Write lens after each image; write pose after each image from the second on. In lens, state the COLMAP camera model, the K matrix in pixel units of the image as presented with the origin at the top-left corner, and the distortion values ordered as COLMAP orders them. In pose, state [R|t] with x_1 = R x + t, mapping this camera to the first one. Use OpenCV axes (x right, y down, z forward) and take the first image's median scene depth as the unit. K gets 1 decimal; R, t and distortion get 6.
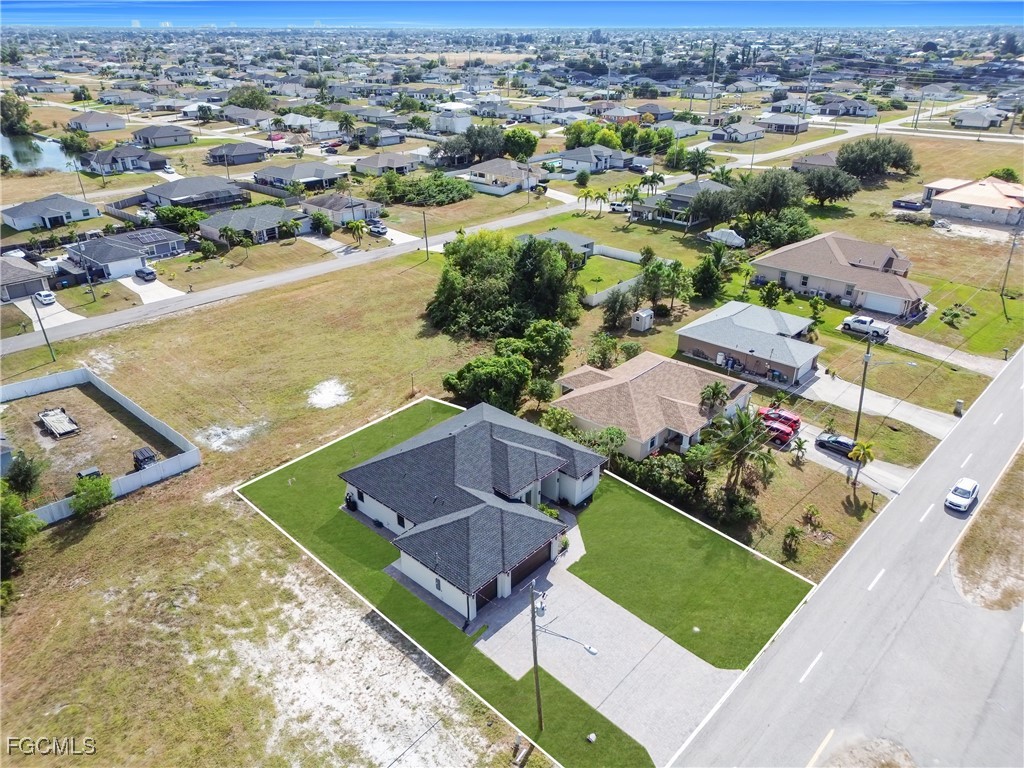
lens RADIAL K [[716.7, 0, 512.0], [0, 716.7, 384.0], [0, 0, 1]] dist [0.059914, -0.061088]
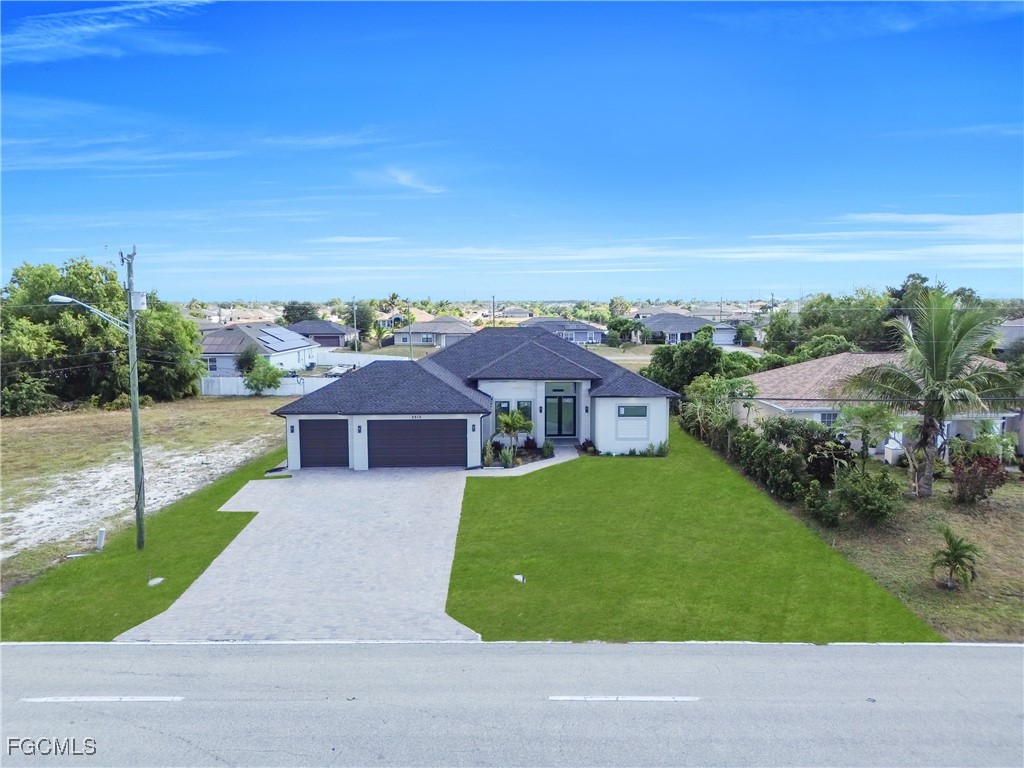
lens RADIAL K [[716.7, 0, 512.0], [0, 716.7, 384.0], [0, 0, 1]] dist [0.059914, -0.061088]
pose [[0.682913, 0.078419, -0.726278, 0.467313], [-0.318483, 0.926718, -0.199406, 0.256814], [0.657418, 0.367484, 0.657843, 0.523158]]
